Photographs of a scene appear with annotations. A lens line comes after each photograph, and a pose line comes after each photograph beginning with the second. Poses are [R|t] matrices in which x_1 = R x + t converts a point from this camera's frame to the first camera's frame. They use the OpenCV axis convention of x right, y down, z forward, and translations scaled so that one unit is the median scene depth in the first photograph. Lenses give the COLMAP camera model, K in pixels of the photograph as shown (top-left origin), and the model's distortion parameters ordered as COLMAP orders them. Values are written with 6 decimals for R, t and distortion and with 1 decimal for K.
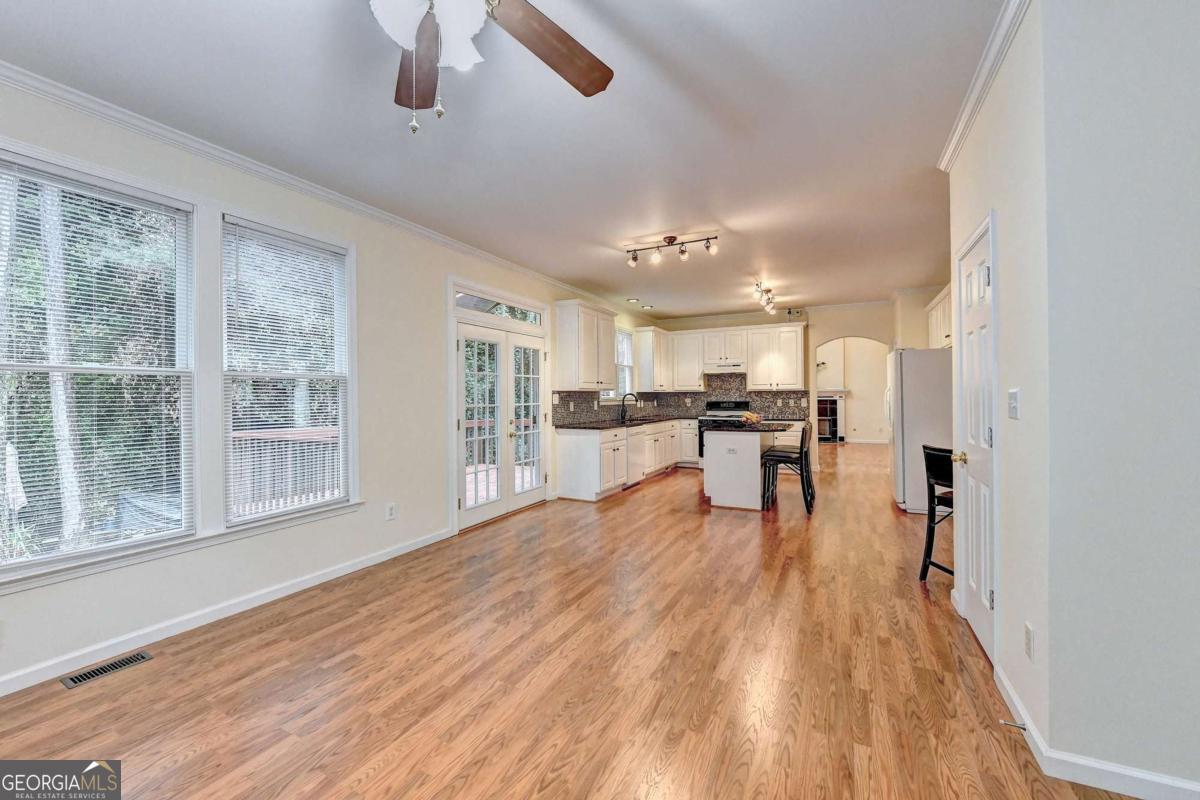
lens RADIAL K [[473.6, 0, 604.2], [0, 473.6, 395.2], [0, 0, 1]] dist [-0.008118, -0.000926]
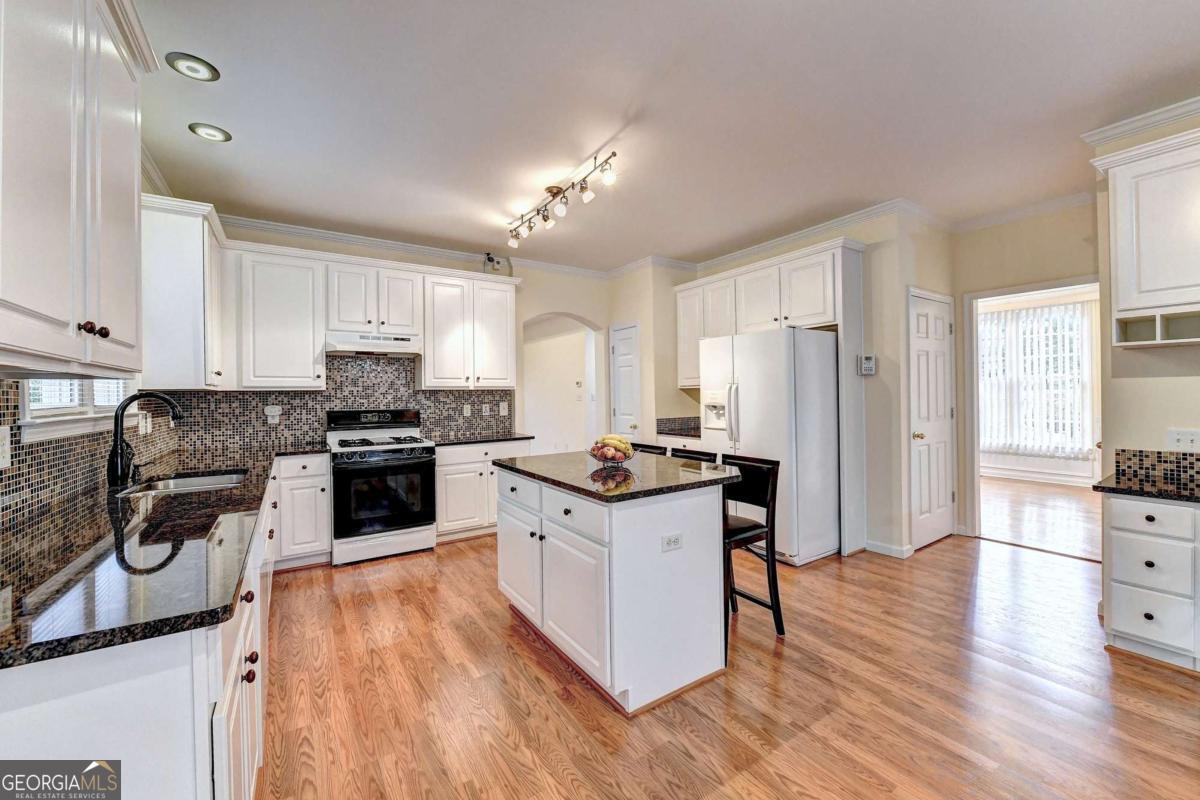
lens RADIAL K [[471.9, 0, 604.7], [0, 471.9, 395.0], [0, 0, 1]] dist [-0.008214, -0.000345]
pose [[0.492394, 0.001592, 0.870371, -0.083760], [0.006223, 0.999966, -0.005349, 0.001614], [-0.870350, 0.008050, 0.492368, 0.864880]]
